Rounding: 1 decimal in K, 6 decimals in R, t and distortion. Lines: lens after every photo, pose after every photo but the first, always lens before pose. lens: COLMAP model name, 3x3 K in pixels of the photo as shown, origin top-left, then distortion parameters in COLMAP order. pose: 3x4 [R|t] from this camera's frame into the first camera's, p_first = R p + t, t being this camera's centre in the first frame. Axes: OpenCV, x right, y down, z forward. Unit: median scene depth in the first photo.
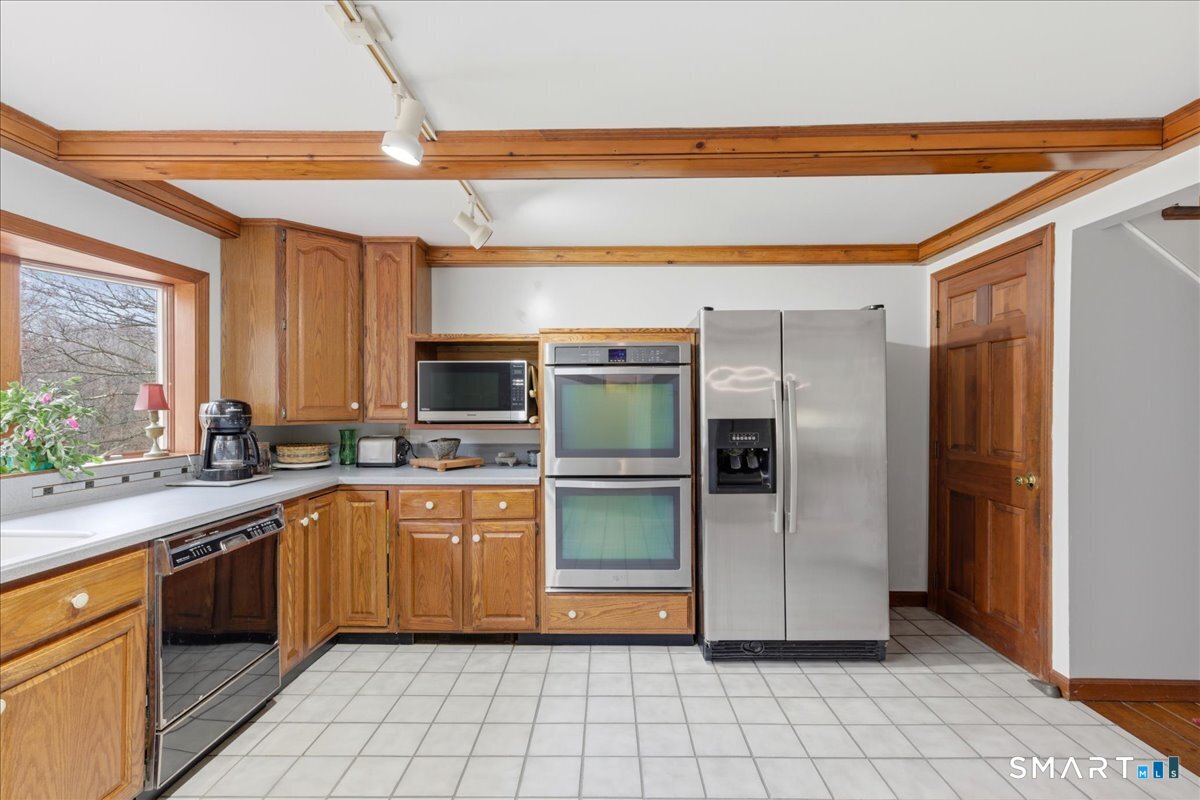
lens RADIAL K [[534.2, 0, 605.9], [0, 534.2, 402.1], [0, 0, 1]] dist [0.005136, -0.000396]
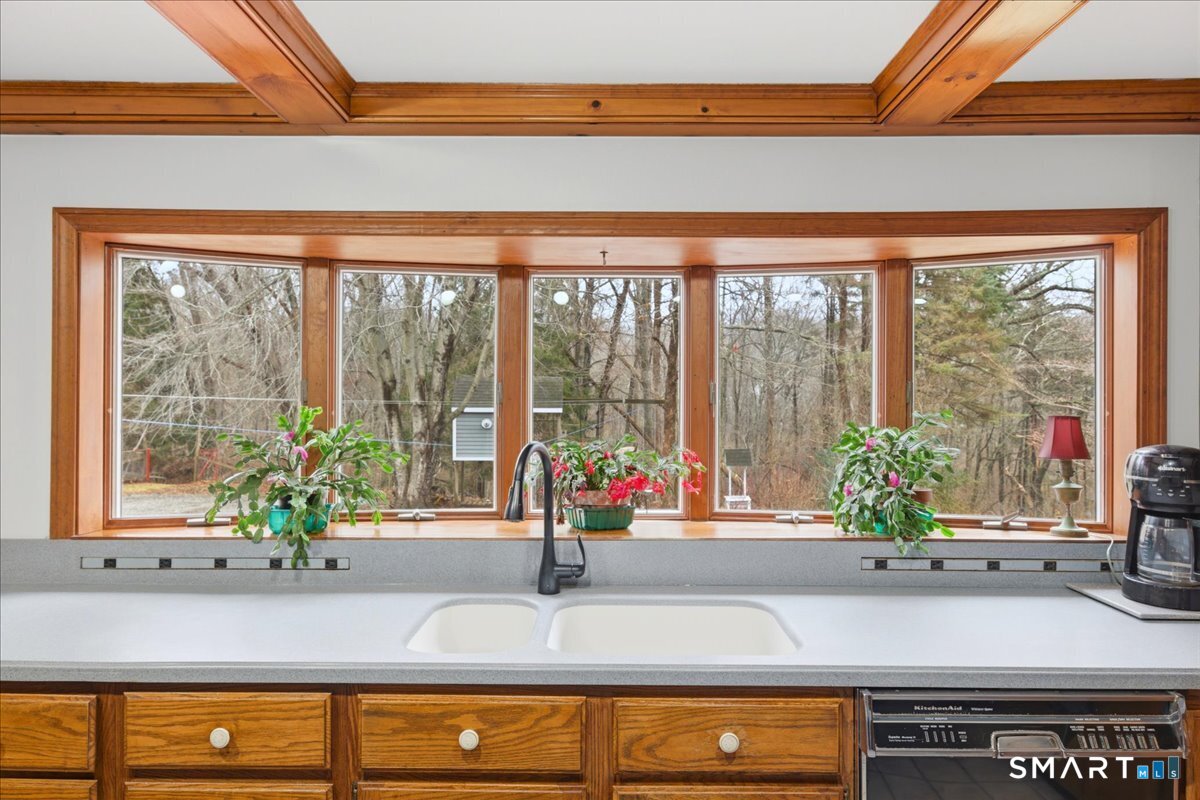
lens RADIAL K [[756.0, 0, 600.5], [0, 756.0, 401.1], [0, 0, 1]] dist [0.004111, -0.000182]
pose [[0.002973, -0.003383, -0.999990, 0.017999], [-0.001839, 0.999993, -0.003388, -0.043998], [0.999994, 0.001849, 0.002967, 0.439171]]
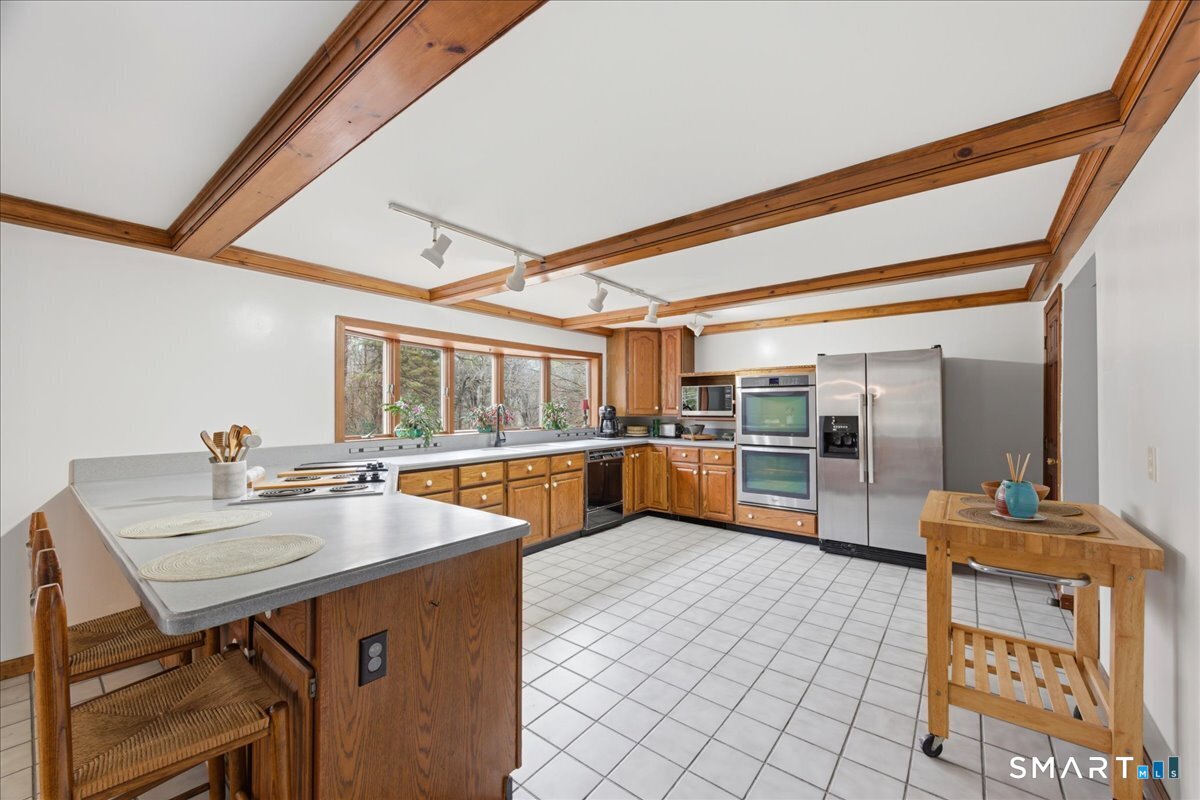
lens RADIAL K [[461.5, 0, 600.8], [0, 461.5, 403.7], [0, 0, 1]] dist [-0.004504, -0.000344]
pose [[0.788694, -0.002965, -0.614779, 0.556371], [0.000014, 0.999988, -0.004805, -0.002223], [0.614786, 0.003781, 0.788685, -0.673515]]
